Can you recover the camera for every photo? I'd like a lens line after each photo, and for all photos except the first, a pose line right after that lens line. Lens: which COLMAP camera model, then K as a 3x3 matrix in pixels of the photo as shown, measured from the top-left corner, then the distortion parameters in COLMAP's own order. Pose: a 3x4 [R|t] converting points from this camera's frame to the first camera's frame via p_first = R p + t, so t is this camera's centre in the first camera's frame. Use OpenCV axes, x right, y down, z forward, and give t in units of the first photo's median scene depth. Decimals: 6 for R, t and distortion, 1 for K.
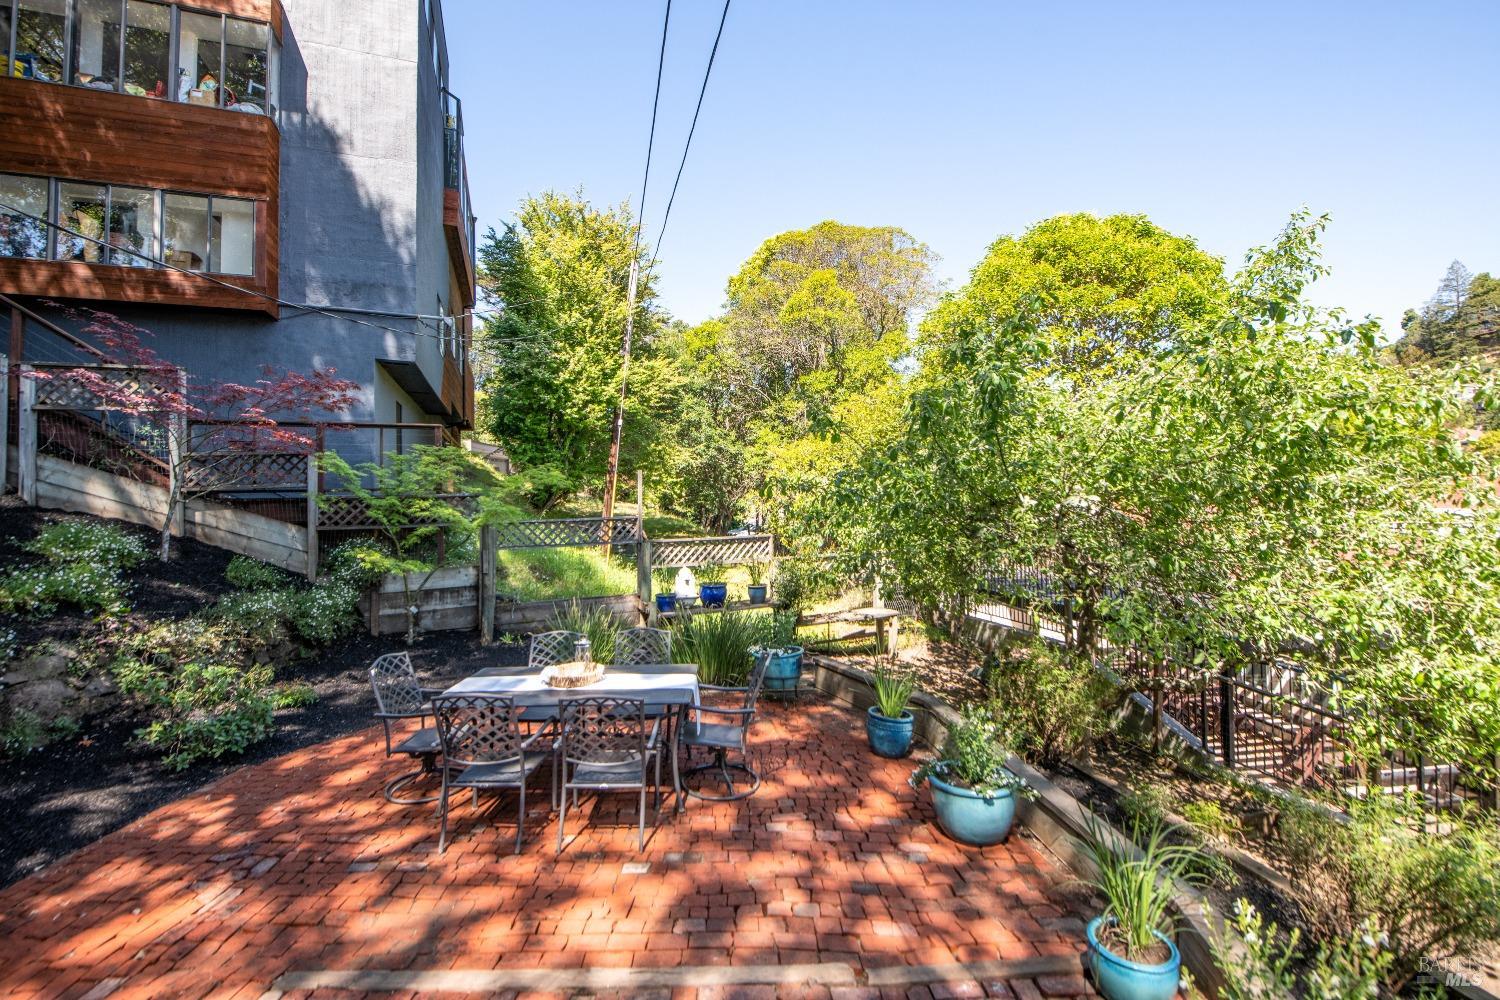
lens RADIAL K [[625.8, 0, 750.0], [0, 625.8, 500.0], [0, 0, 1]] dist [-0.032186, -0.000175]
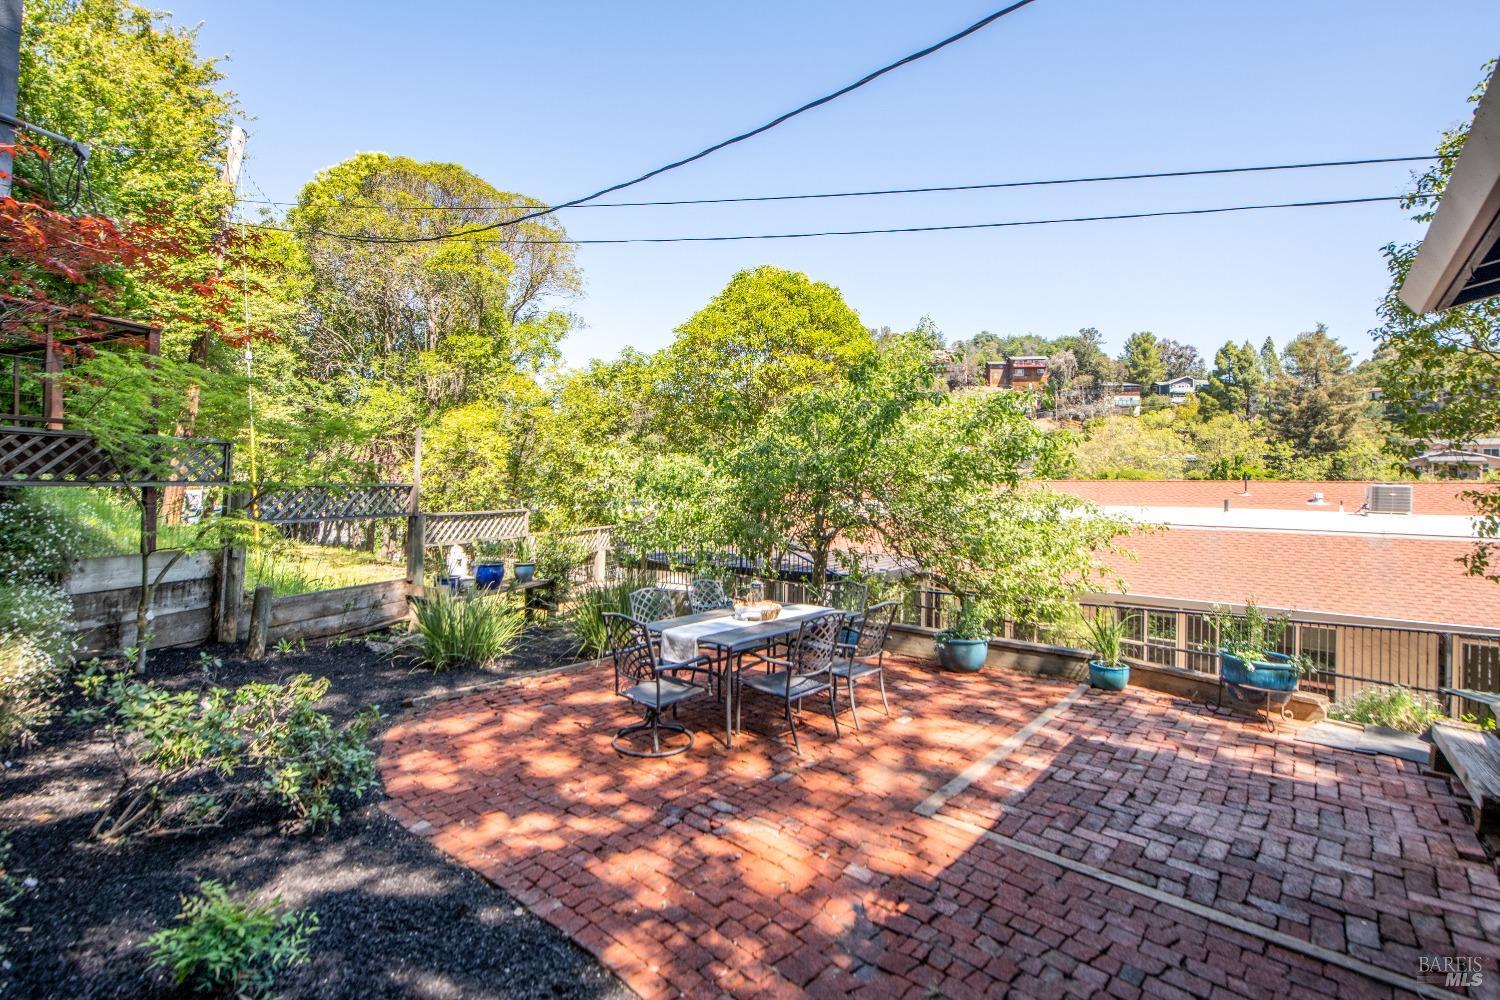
lens RADIAL K [[665.4, 0, 750.9], [0, 665.4, 490.9], [0, 0, 1]] dist [-0.019424, -0.000099]
pose [[0.677005, 0.029837, 0.735373, -1.220622], [-0.032010, 0.999426, -0.011081, 0.069363], [-0.735282, -0.016038, 0.677572, 0.175822]]
